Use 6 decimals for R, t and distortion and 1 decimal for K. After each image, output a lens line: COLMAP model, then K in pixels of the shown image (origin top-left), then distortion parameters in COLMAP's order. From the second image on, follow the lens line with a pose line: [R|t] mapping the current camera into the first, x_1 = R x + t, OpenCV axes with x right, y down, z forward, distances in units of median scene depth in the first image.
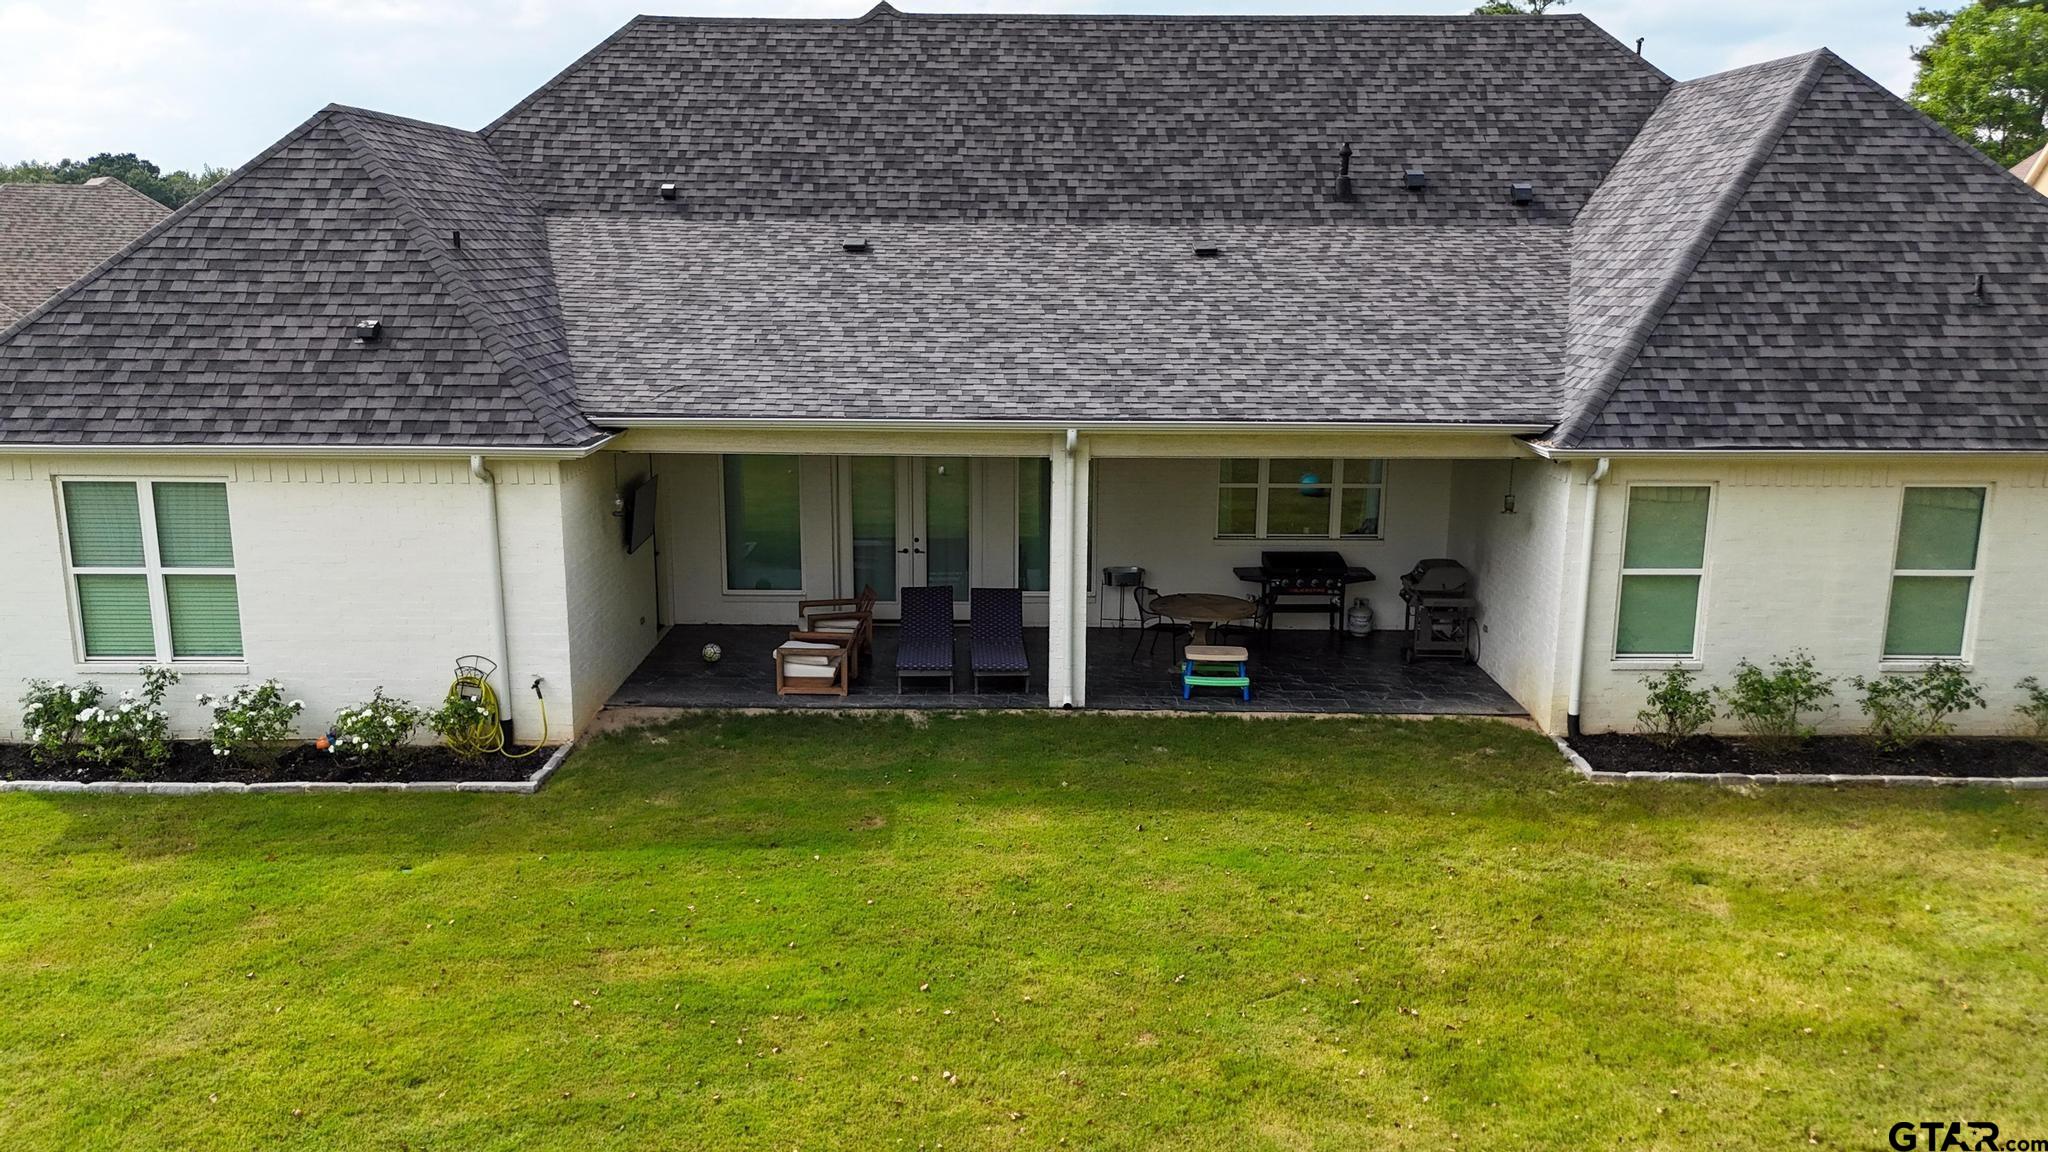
lens RADIAL K [[1516.8, 0, 1042.1], [0, 1516.8, 569.0], [0, 0, 1]] dist [0.062044, -0.065285]
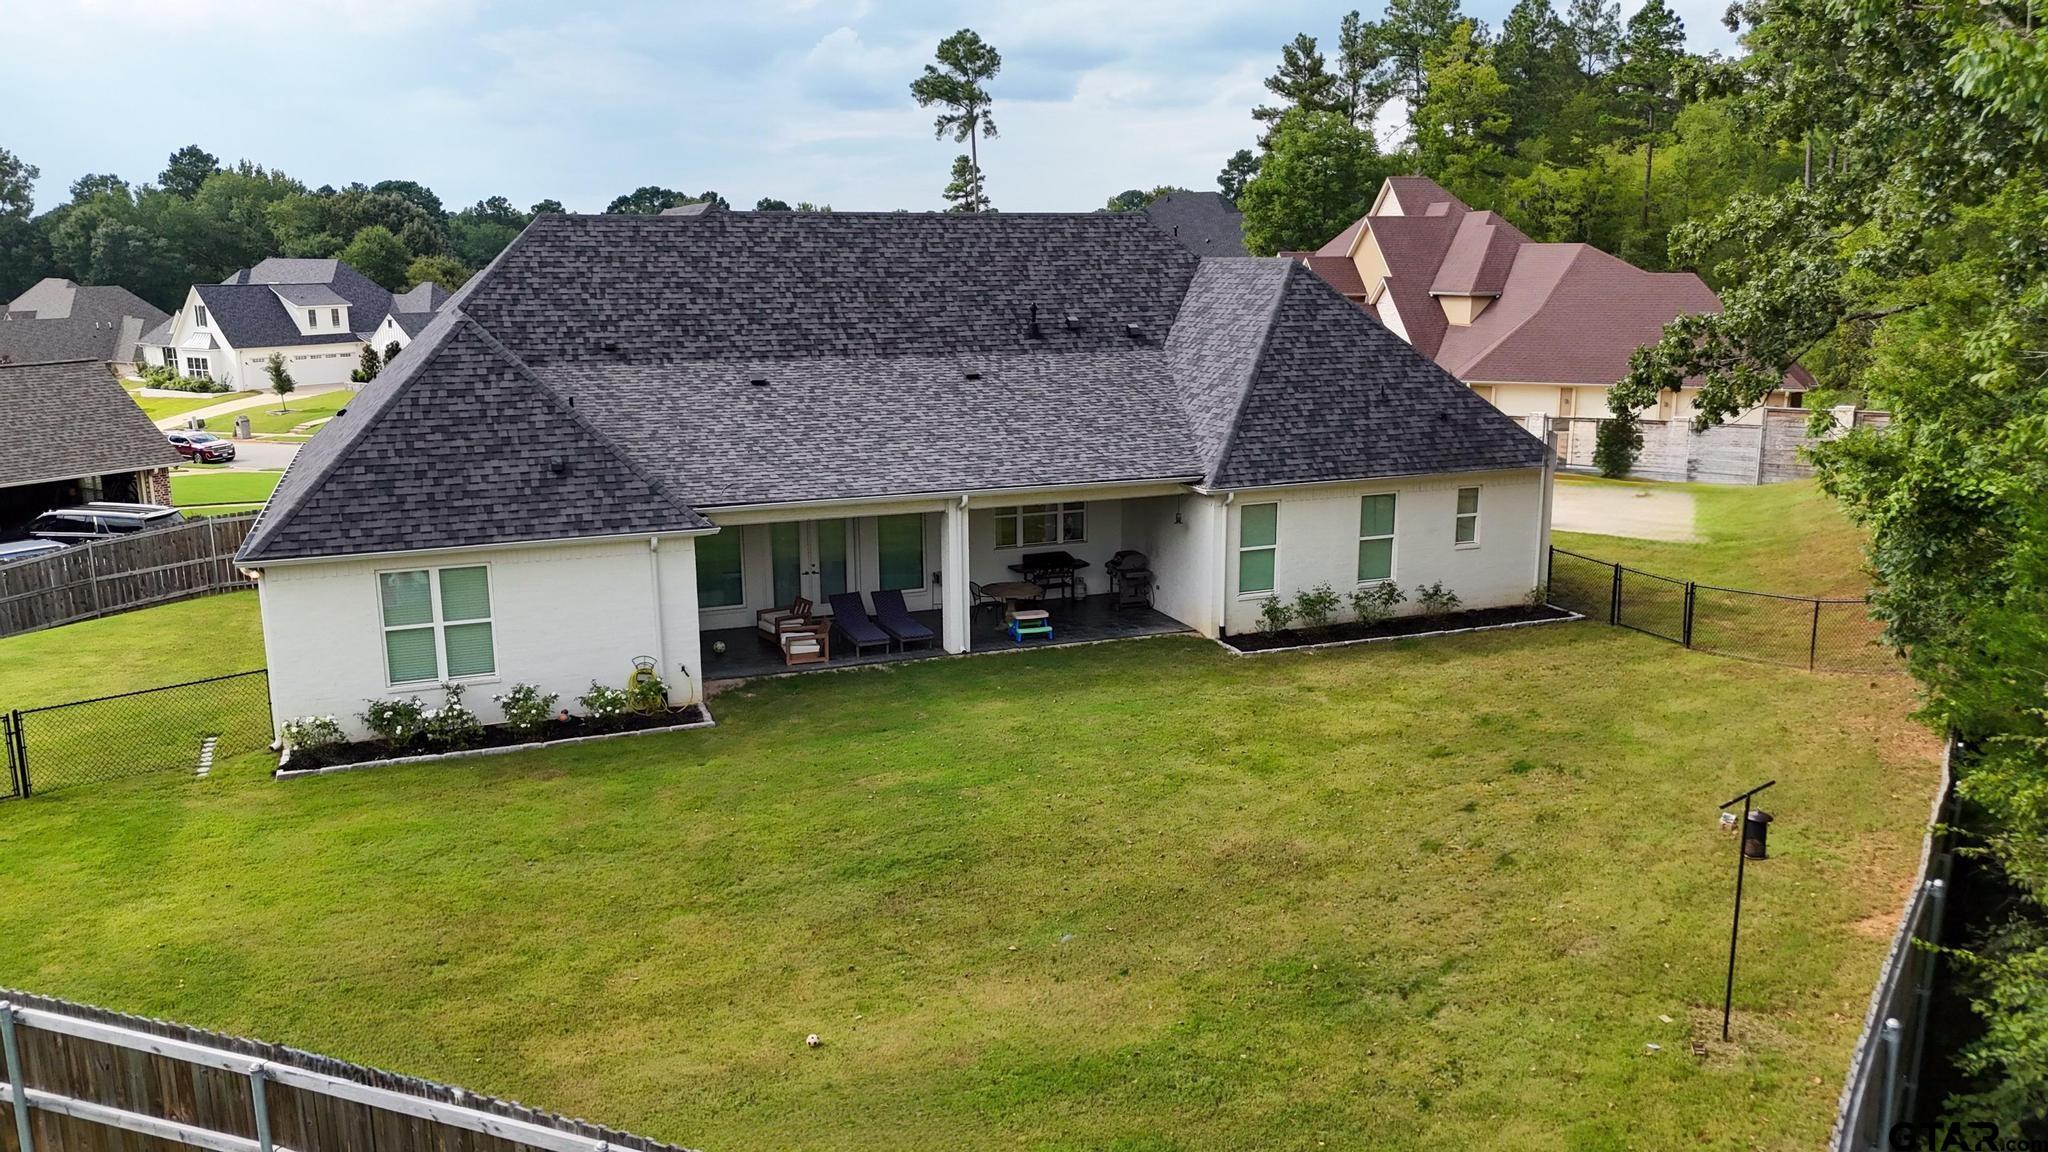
lens RADIAL K [[1516.8, 0, 1003.7], [0, 1516.8, 577.7], [0, 0, 1]] dist [0.062044, -0.065285]
pose [[0.934558, -0.088286, 0.344683, -0.545792], [0.086106, 0.996050, 0.021661, -0.029454], [-0.345234, 0.009435, 0.938469, -0.672781]]
